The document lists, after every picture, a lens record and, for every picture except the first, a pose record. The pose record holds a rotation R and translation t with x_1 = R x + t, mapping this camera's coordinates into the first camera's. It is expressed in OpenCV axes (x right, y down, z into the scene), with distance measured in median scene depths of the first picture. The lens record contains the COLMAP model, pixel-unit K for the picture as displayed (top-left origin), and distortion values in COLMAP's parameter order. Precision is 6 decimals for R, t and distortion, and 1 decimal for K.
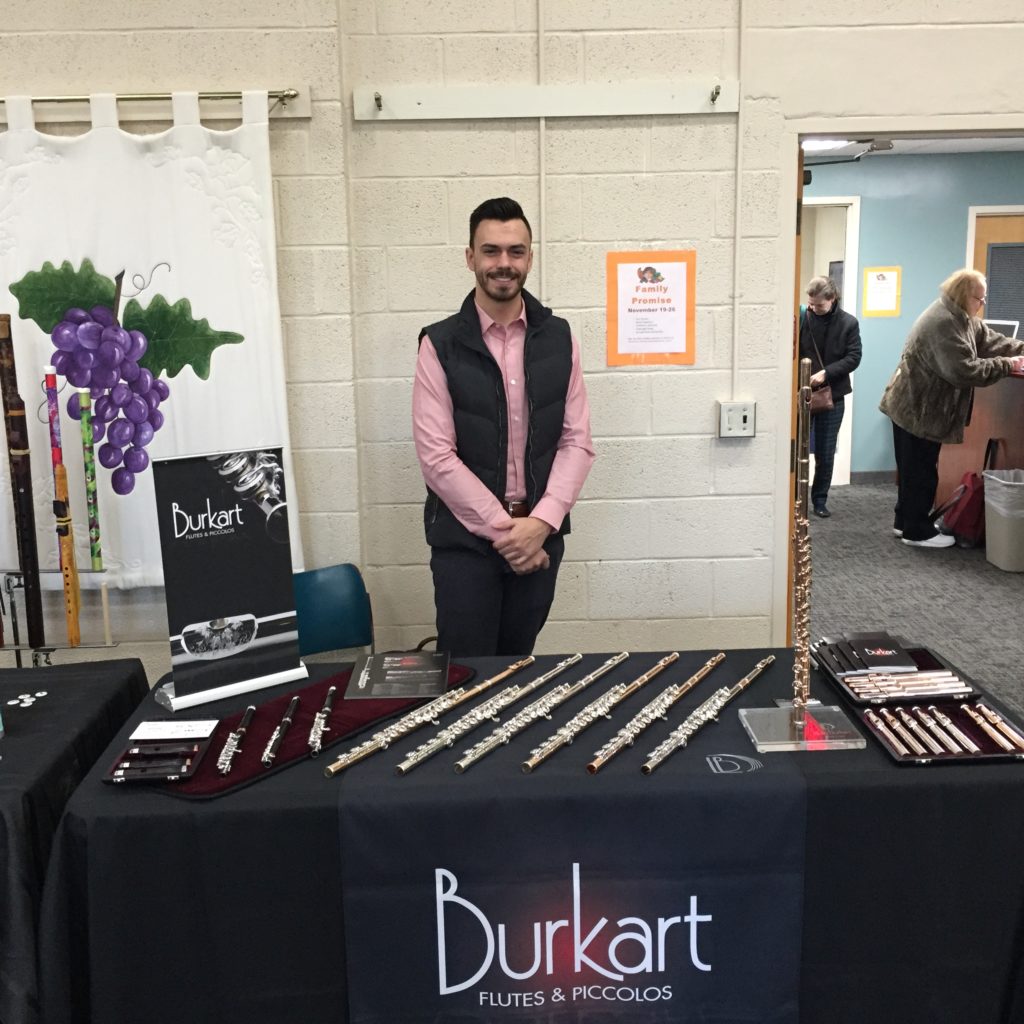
lens RADIAL K [[1186.6, 0, 513.2], [0, 1186.6, 518.6], [0, 0, 1]] dist [0.046038, 0.000000]
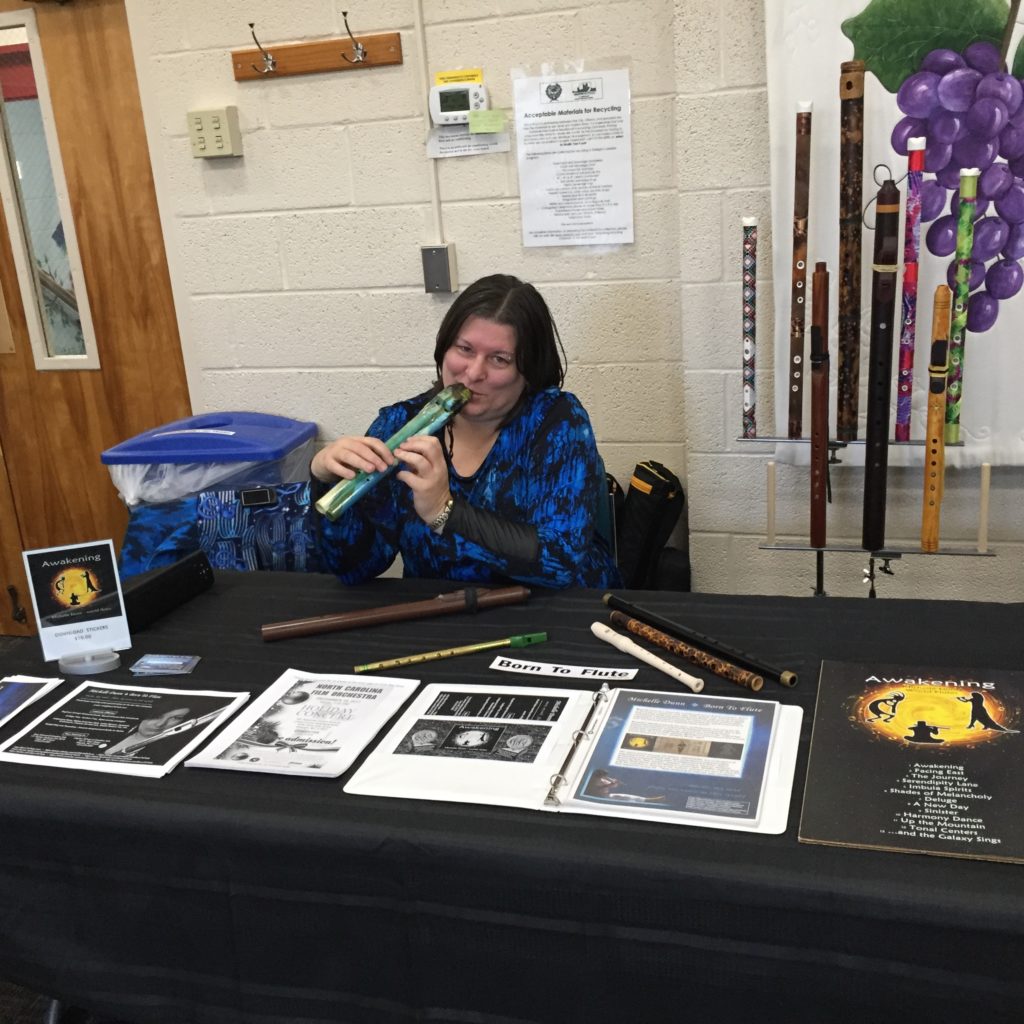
lens RADIAL K [[1186.6, 0, 509.4], [0, 1186.6, 508.4], [0, 0, 1]] dist [0.046038, 0.000000]
pose [[0.946912, 0.048654, -0.317790, -0.367123], [-0.008825, 0.992043, 0.125589, -0.003477], [0.321372, -0.116117, 0.939807, 0.260314]]
